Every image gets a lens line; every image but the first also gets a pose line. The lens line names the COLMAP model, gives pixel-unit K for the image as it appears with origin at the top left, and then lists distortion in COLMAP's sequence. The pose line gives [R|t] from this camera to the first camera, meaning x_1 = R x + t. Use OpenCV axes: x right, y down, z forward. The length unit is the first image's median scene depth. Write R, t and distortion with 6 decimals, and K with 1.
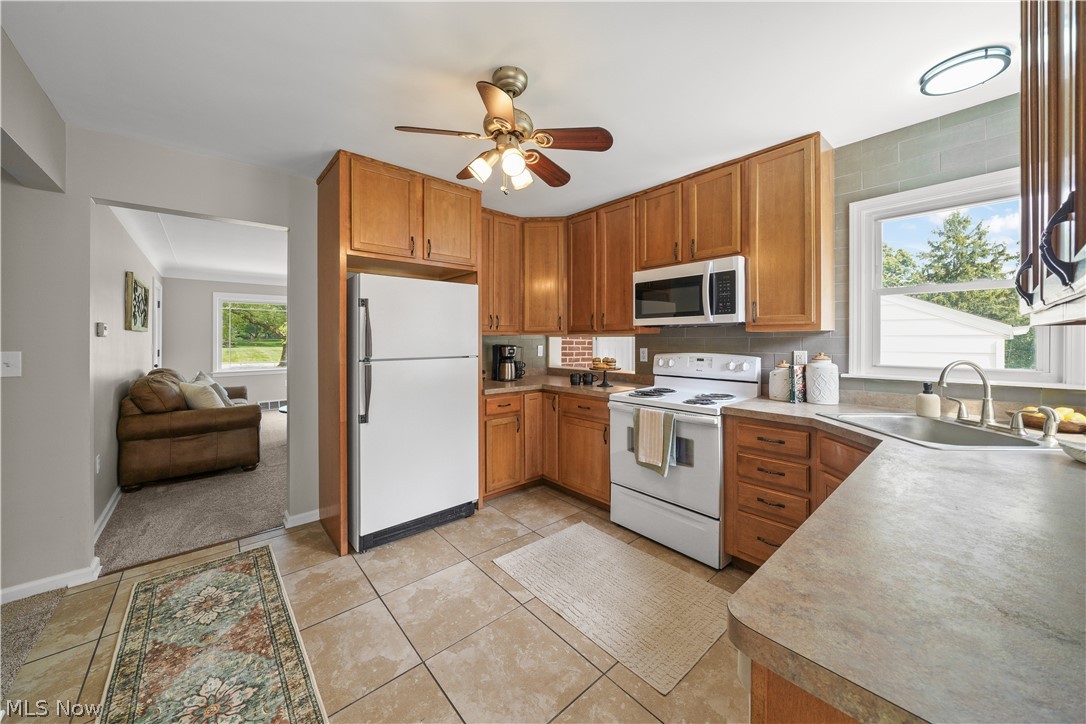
lens RADIAL K [[385.9, 0, 529.8], [0, 385.9, 336.4], [0, 0, 1]] dist [0.000357, 0.000105]
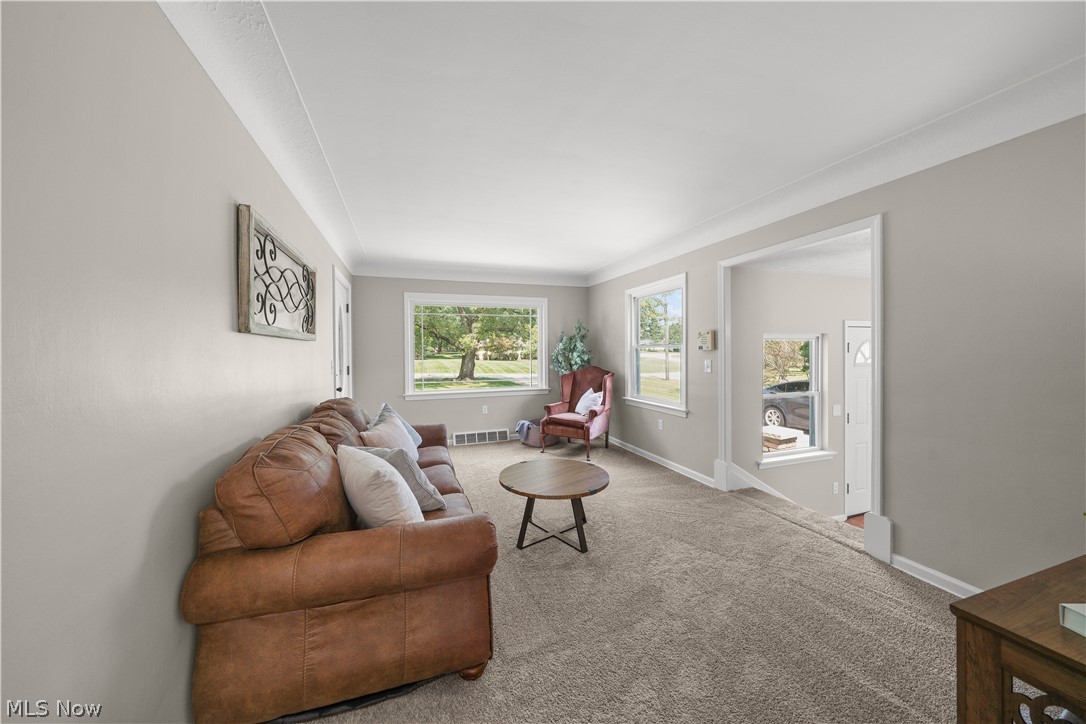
lens RADIAL K [[381.3, 0, 536.9], [0, 381.3, 350.5], [0, 0, 1]] dist [-0.001323, 0.000118]
pose [[0.934653, -0.004582, -0.355531, -0.508850], [0.006481, 0.999970, 0.004151, 0.003638], [0.355501, -0.006184, 0.934655, 0.642904]]
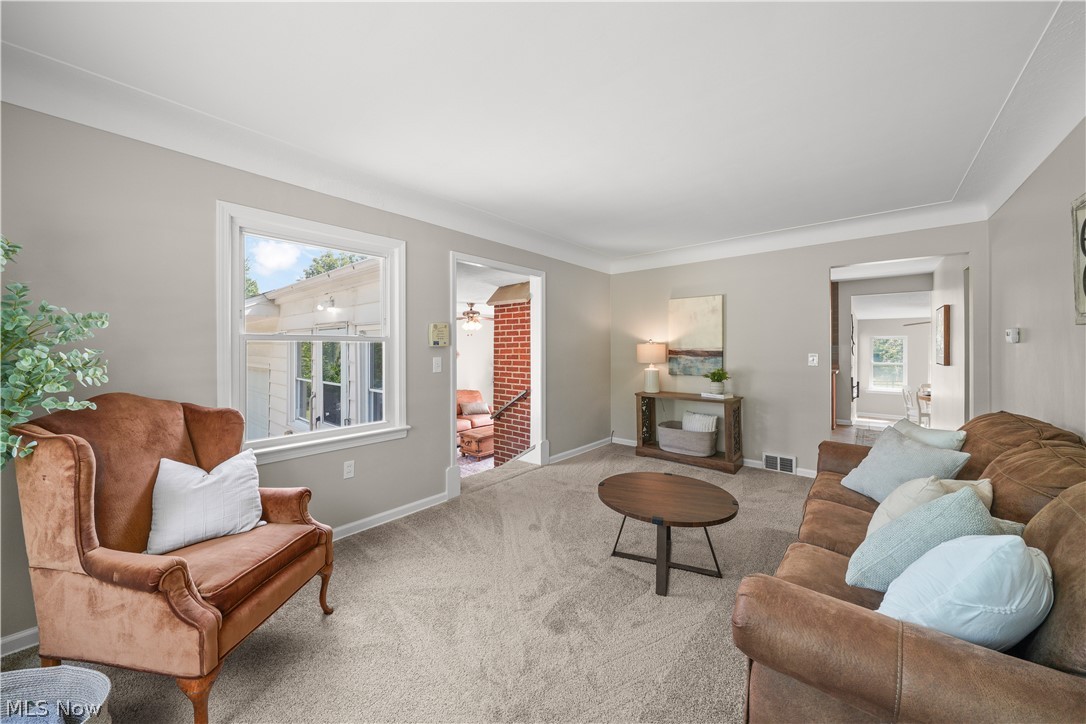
lens RADIAL K [[381.3, 0, 536.9], [0, 381.3, 350.5], [0, 0, 1]] dist [-0.001323, 0.000118]
pose [[-0.144831, -0.006055, 0.989438, -1.029087], [-0.000503, 0.999982, 0.006046, 0.010425], [-0.989456, 0.000378, -0.144831, 1.281821]]
